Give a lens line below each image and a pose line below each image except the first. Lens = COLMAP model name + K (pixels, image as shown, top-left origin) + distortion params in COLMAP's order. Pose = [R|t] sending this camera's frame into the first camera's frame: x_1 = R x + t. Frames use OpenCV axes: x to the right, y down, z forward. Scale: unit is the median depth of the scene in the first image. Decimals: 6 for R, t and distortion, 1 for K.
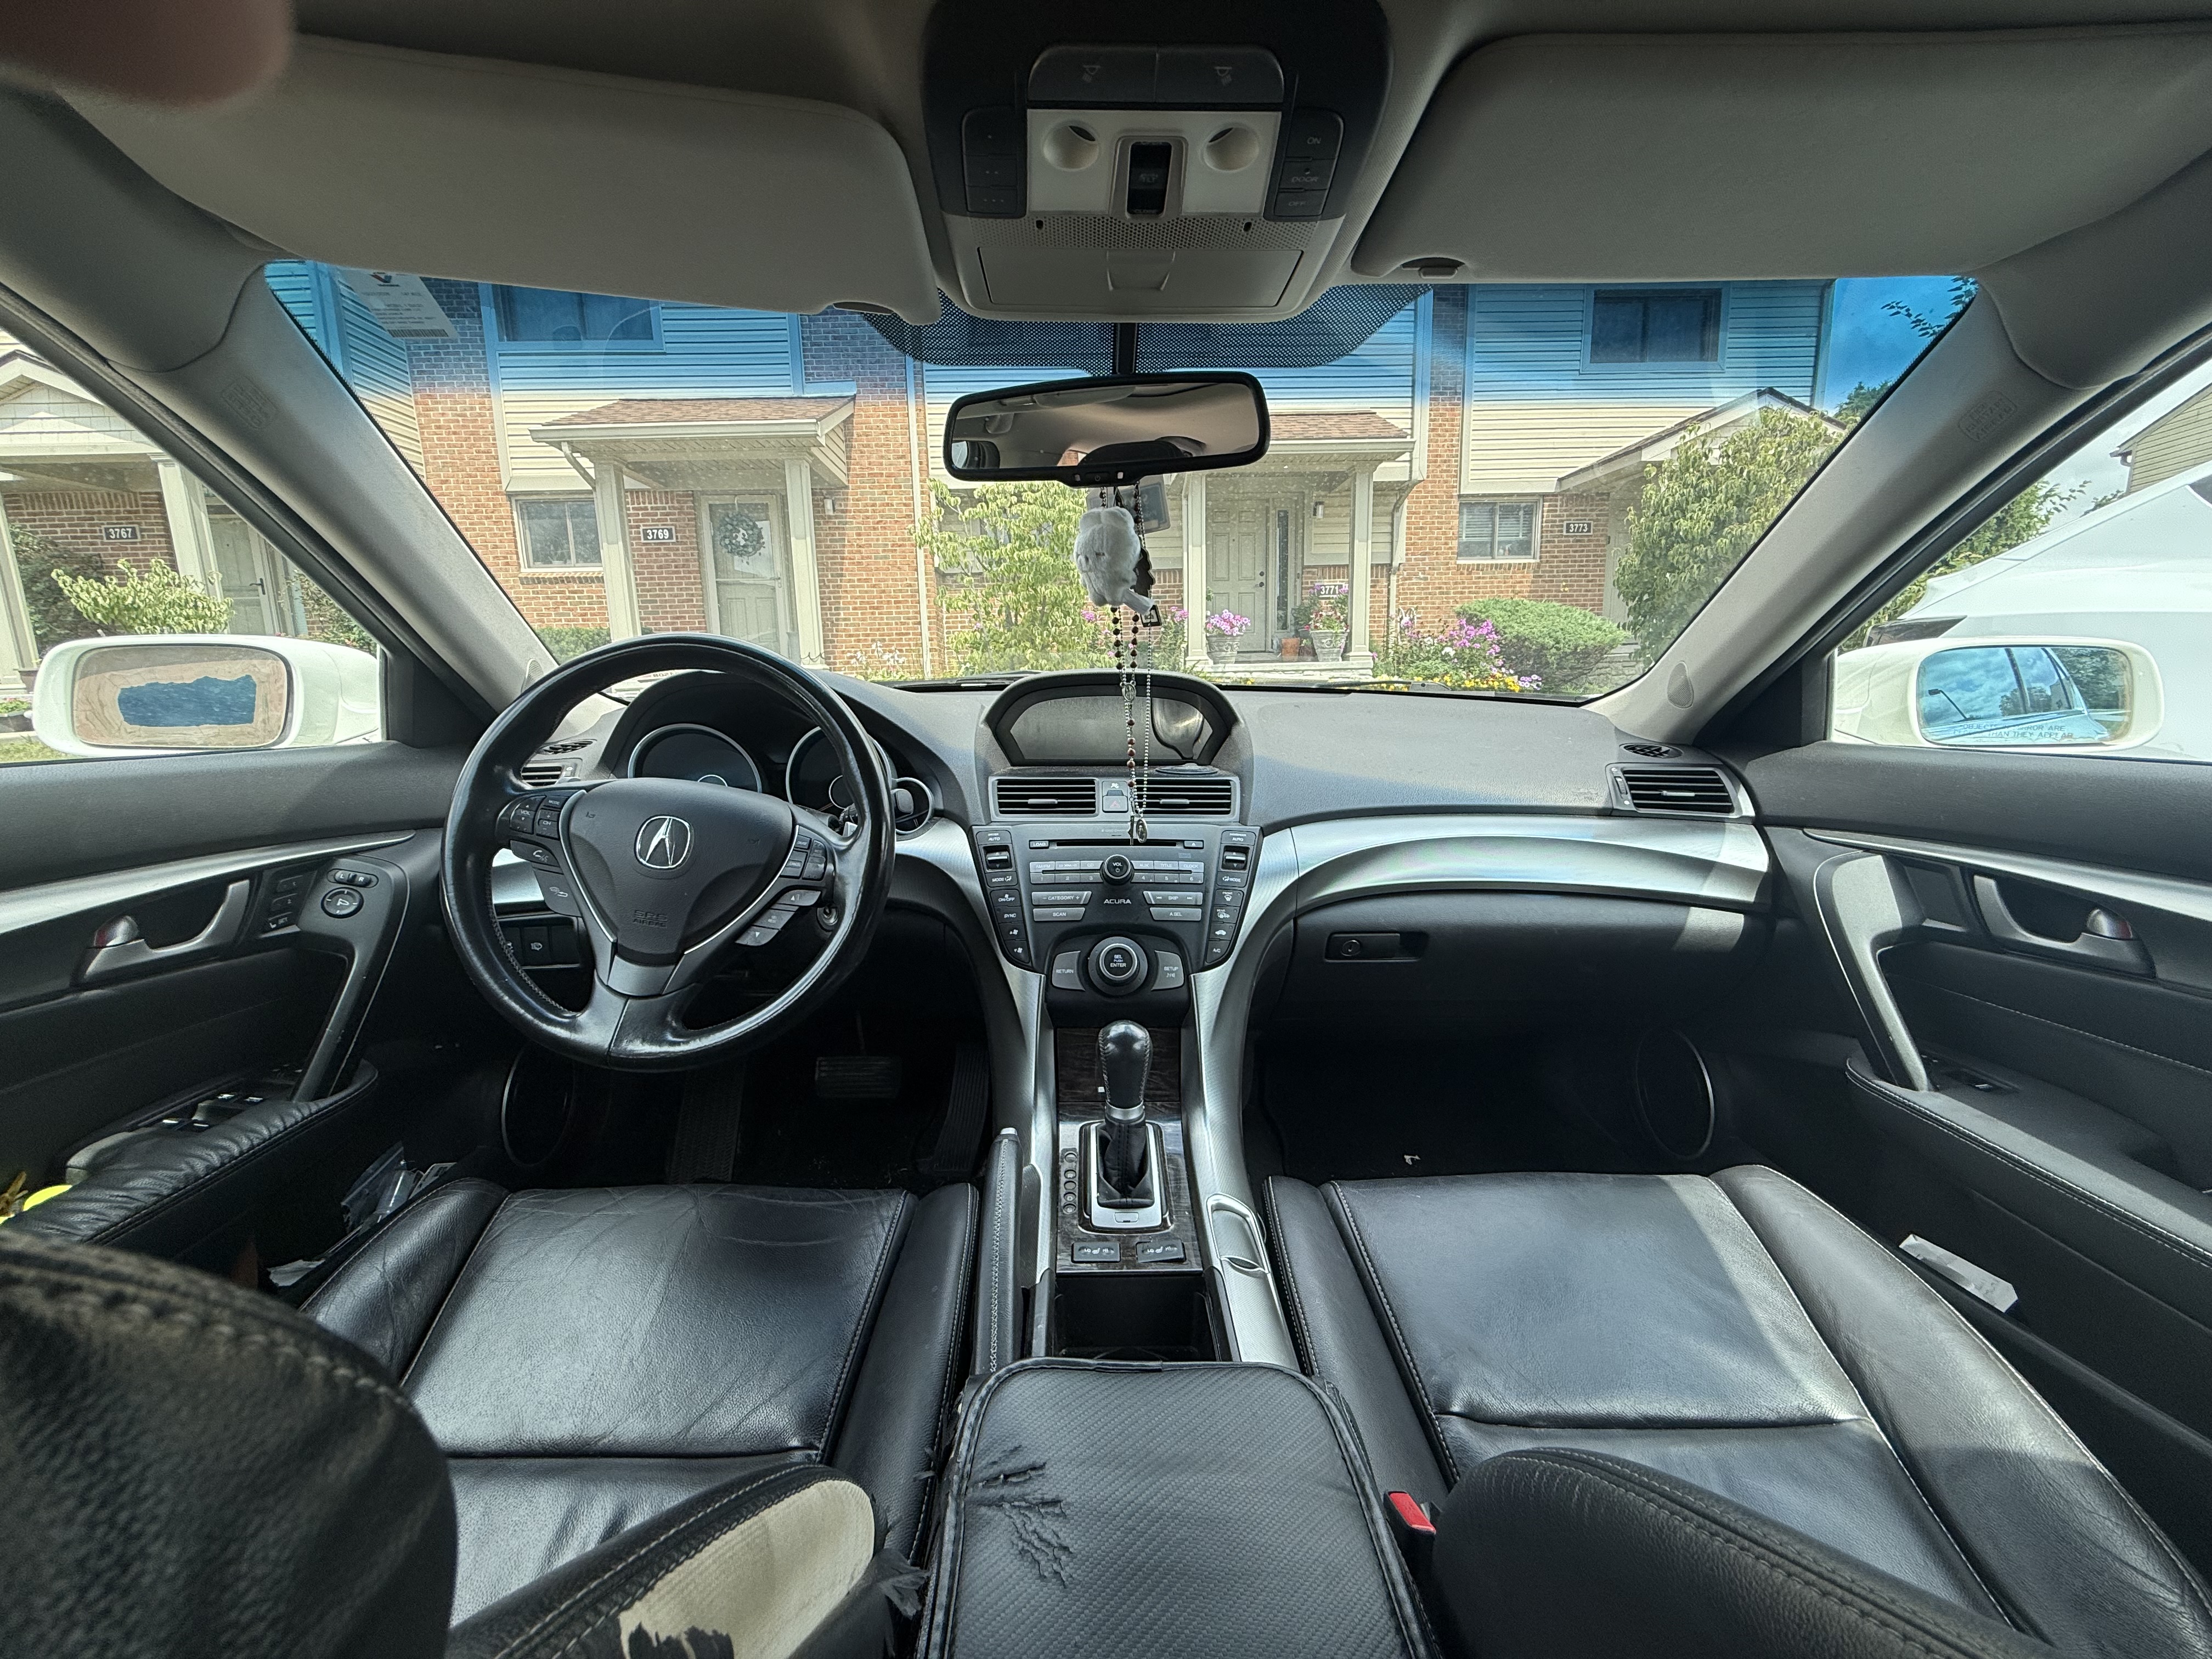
lens RADIAL K [[886.9, 0, 1106.0], [0, 886.9, 829.5], [0, 0, 1]] dist [0.001498, 0.000043]
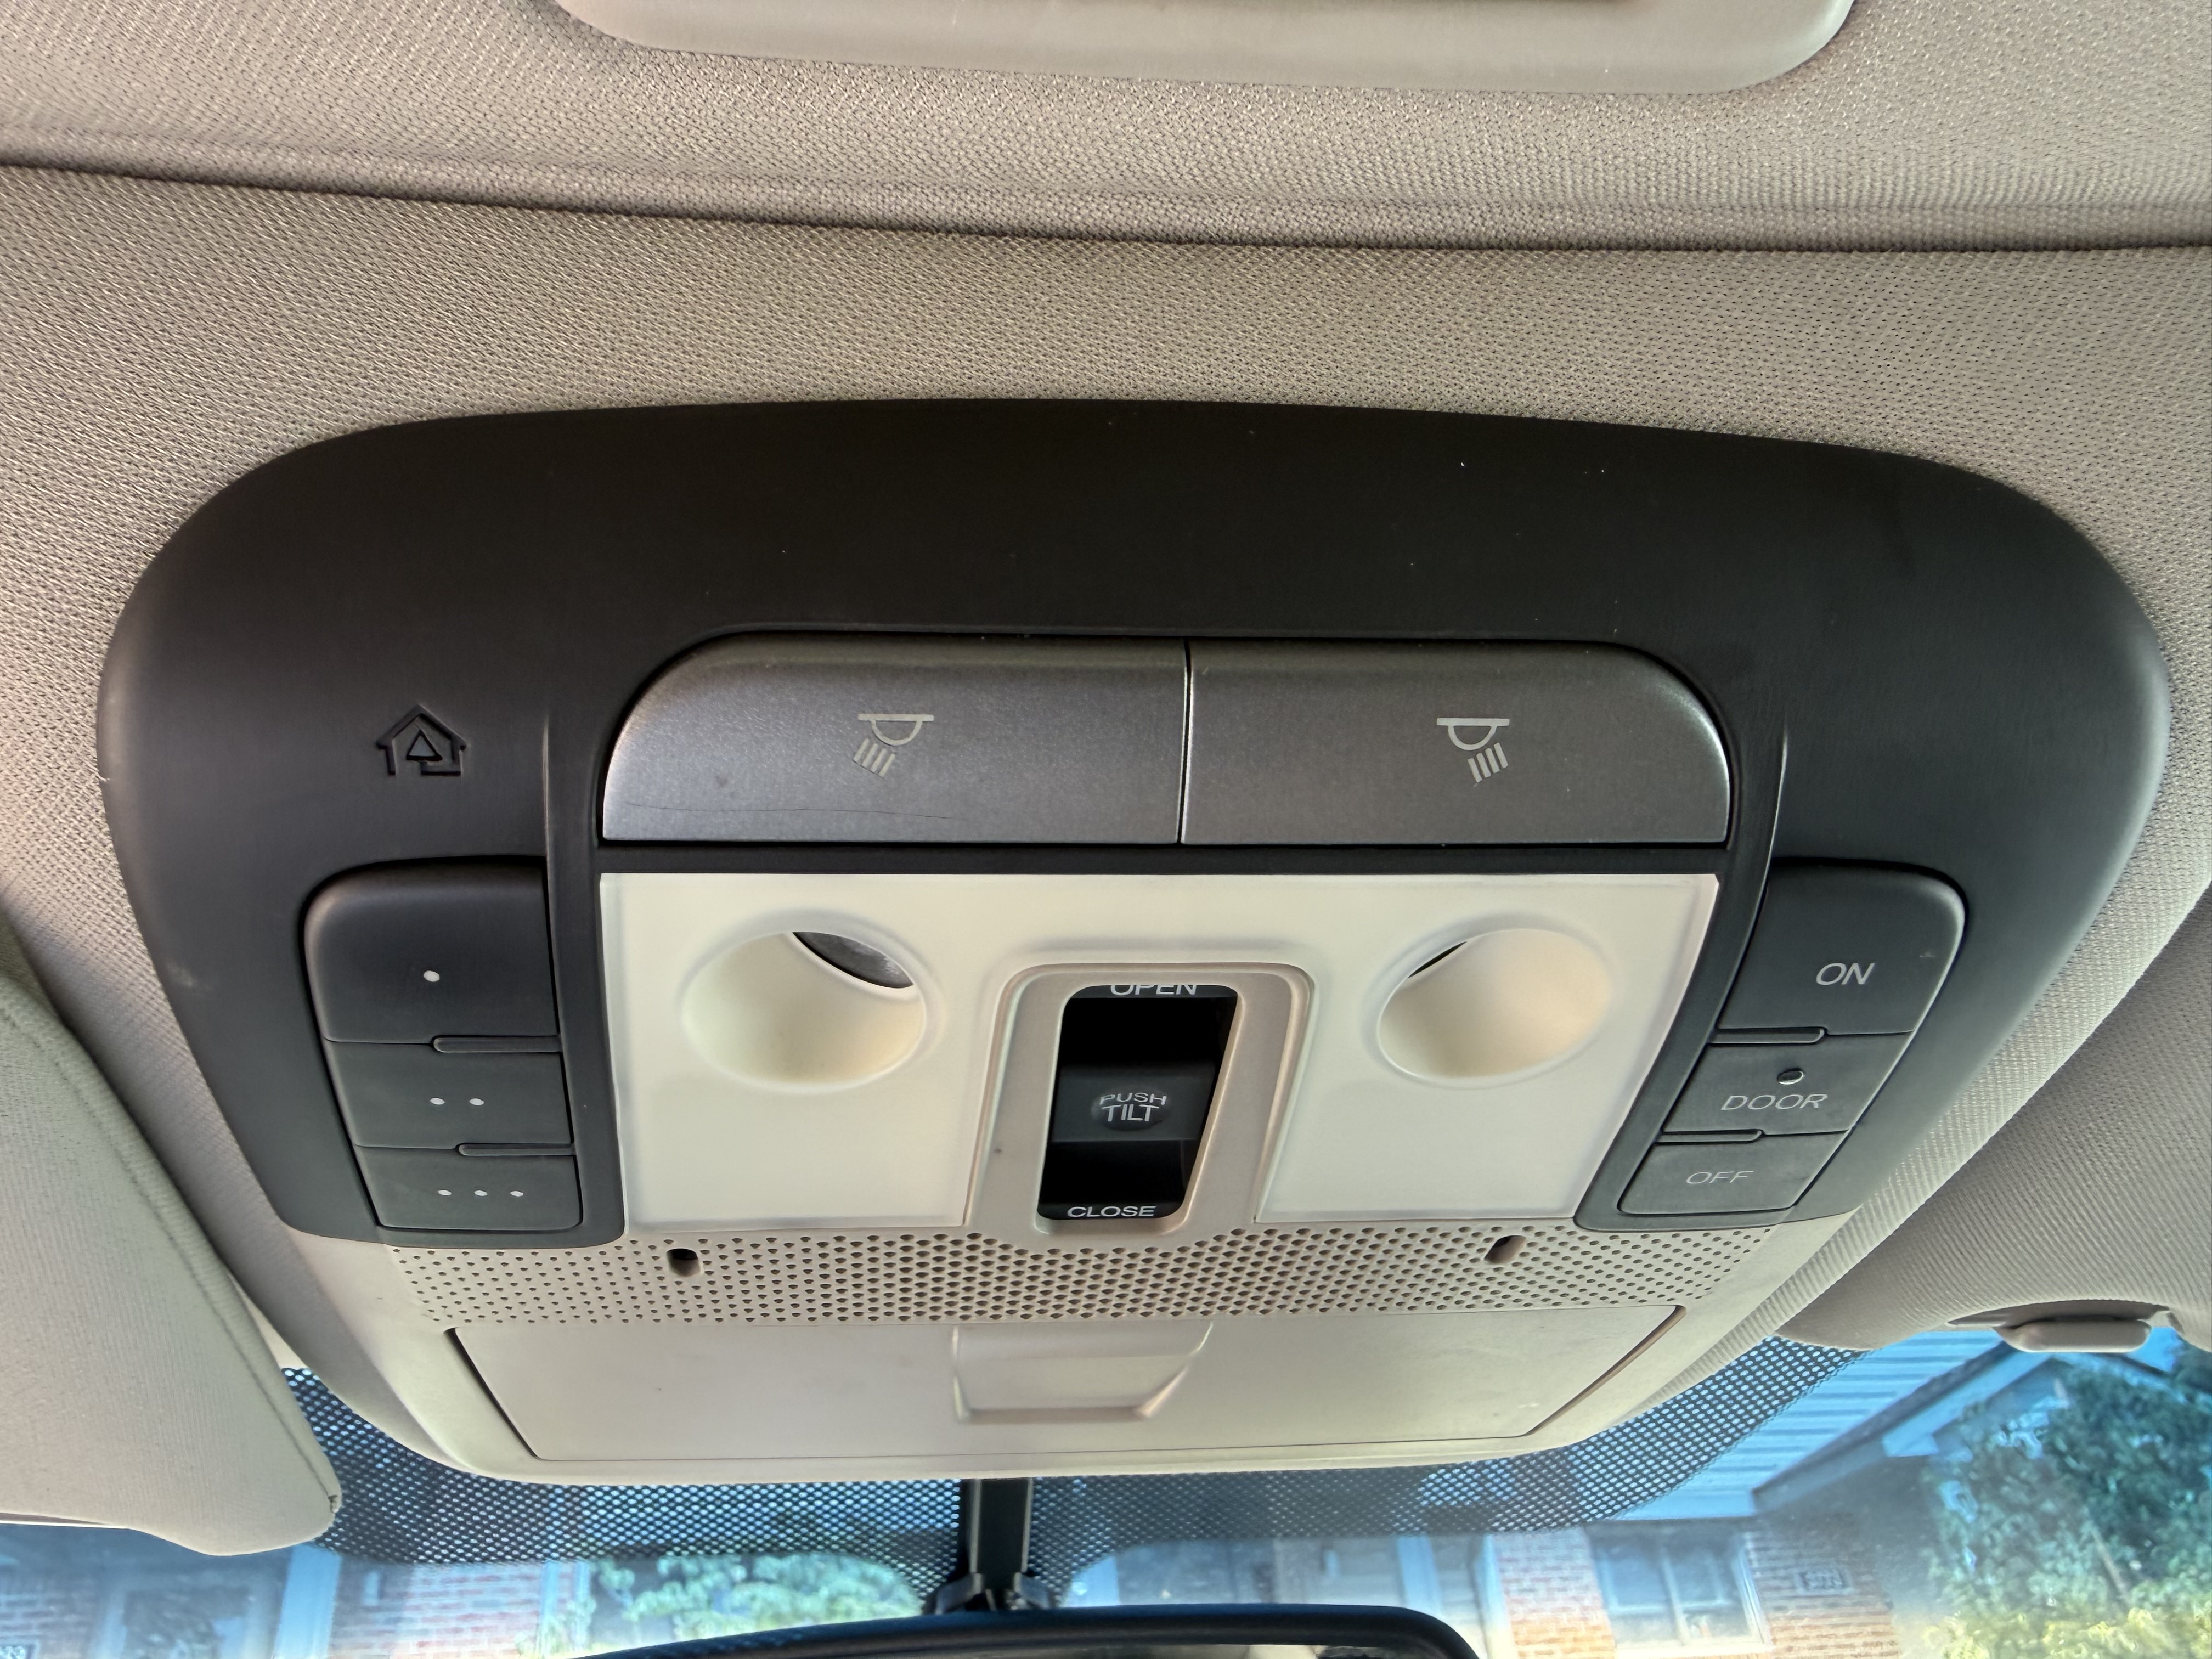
lens RADIAL K [[1560.5, 0, 1106.0], [0, 1560.5, 829.5], [0, 0, 1]] dist [0.001515, 0.000188]
pose [[0.992825, -0.002131, 0.119555, -0.006740], [0.085450, 0.712042, -0.696917, -0.378177], [-0.083644, 0.702133, 0.707116, 0.496547]]
